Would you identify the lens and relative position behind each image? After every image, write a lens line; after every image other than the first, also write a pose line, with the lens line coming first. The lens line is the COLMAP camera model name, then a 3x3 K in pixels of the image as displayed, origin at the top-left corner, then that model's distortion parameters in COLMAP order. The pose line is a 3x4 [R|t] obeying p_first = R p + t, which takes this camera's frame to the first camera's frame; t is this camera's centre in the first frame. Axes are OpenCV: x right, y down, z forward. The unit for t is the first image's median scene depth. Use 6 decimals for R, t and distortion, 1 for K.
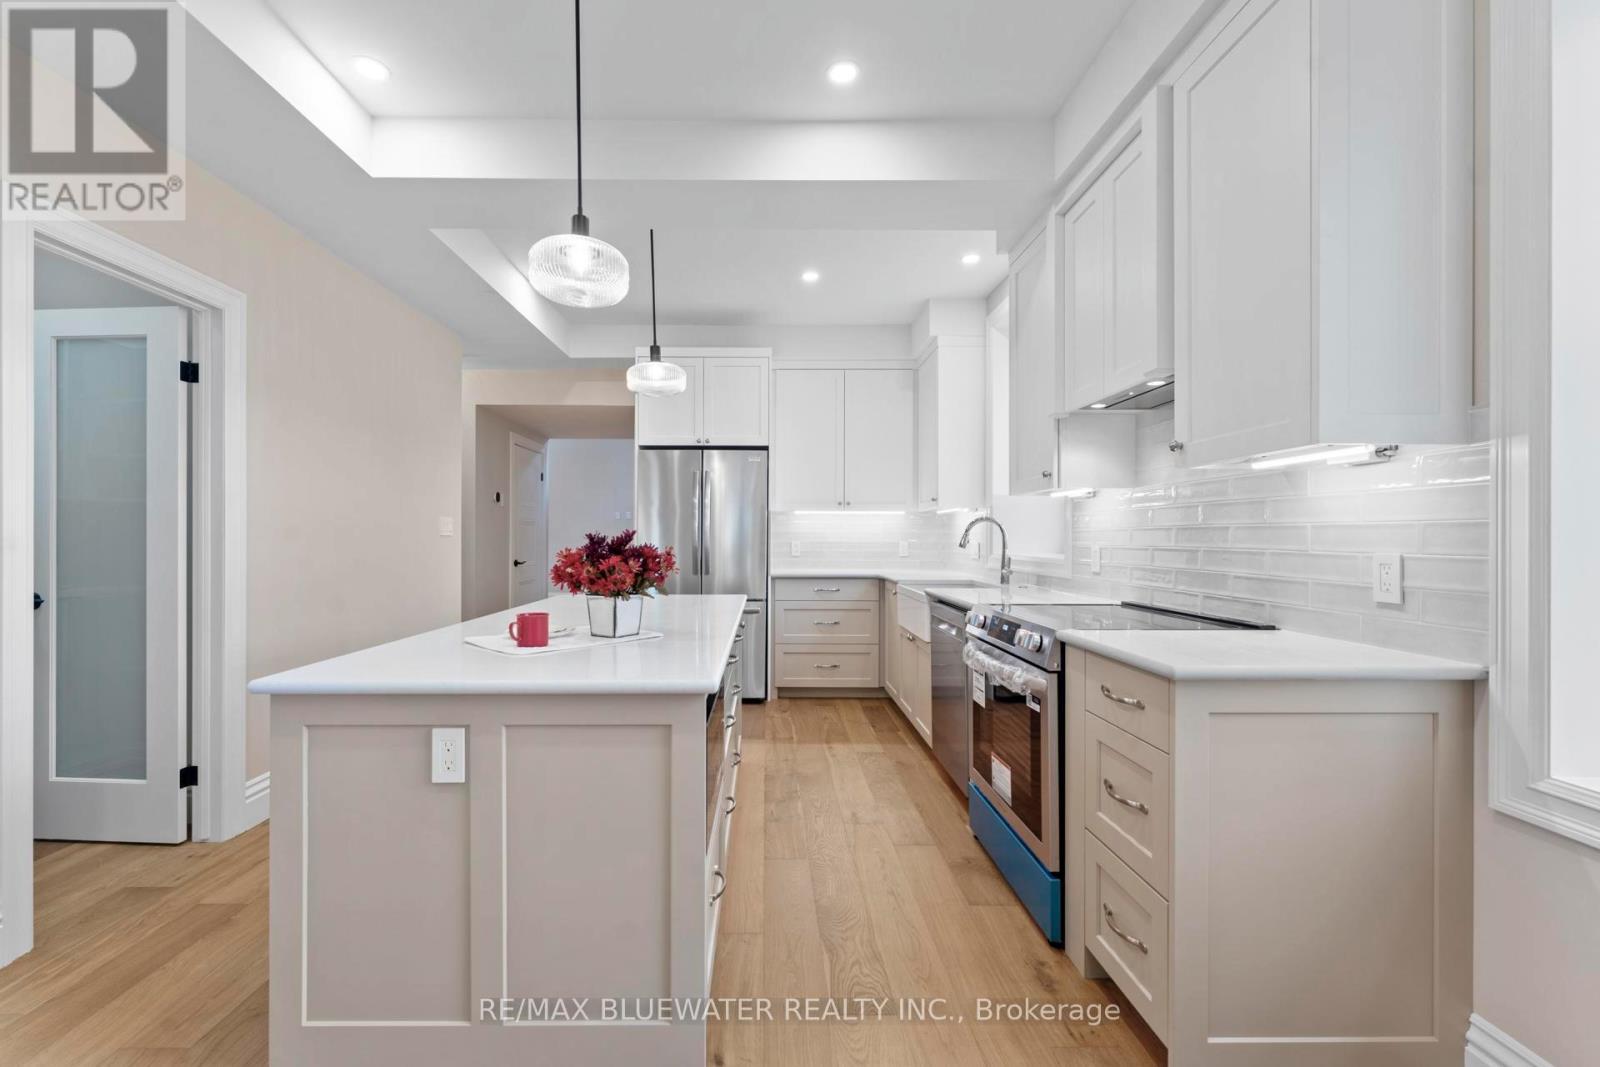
lens RADIAL K [[665.0, 0, 800.0], [0, 665.0, 533.5], [0, 0, 1]] dist [-0.000039, 0.000055]
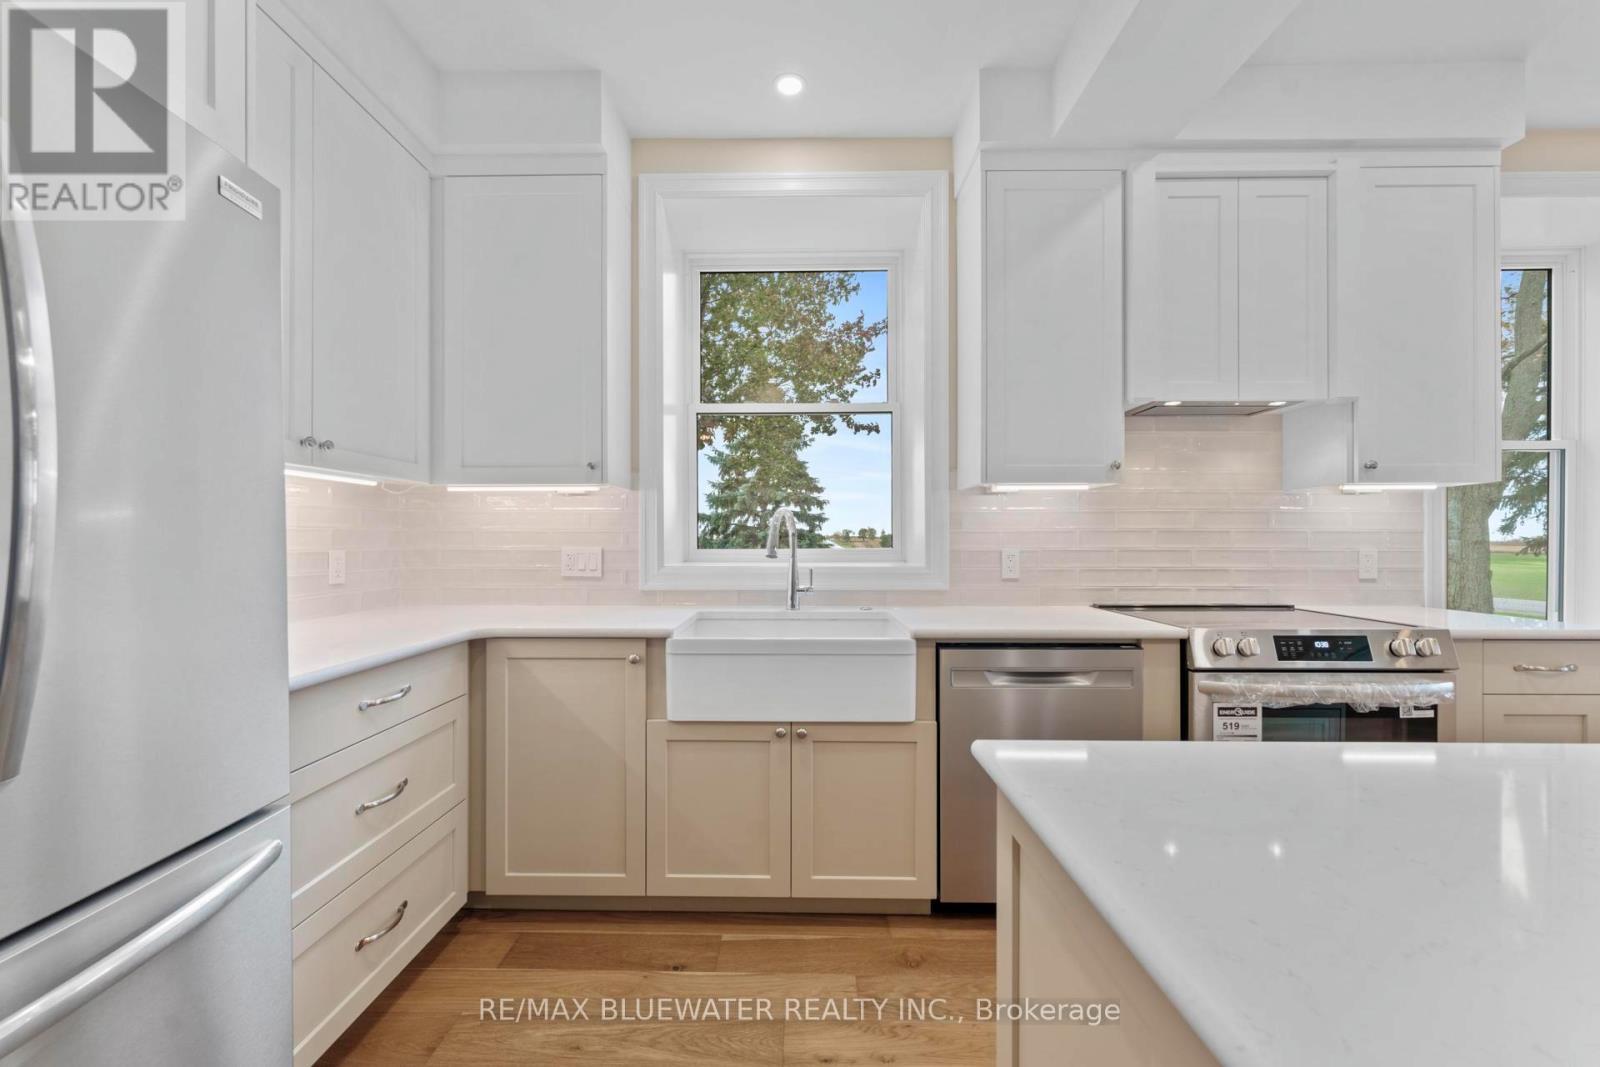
lens RADIAL K [[665.0, 0, 800.0], [0, 665.0, 533.5], [0, 0, 1]] dist [-0.000039, 0.000055]
pose [[0.065677, -0.009021, 0.997800, -0.664250], [-0.004267, 0.999947, 0.009321, -0.013709], [-0.997832, -0.004870, 0.065635, 1.747841]]
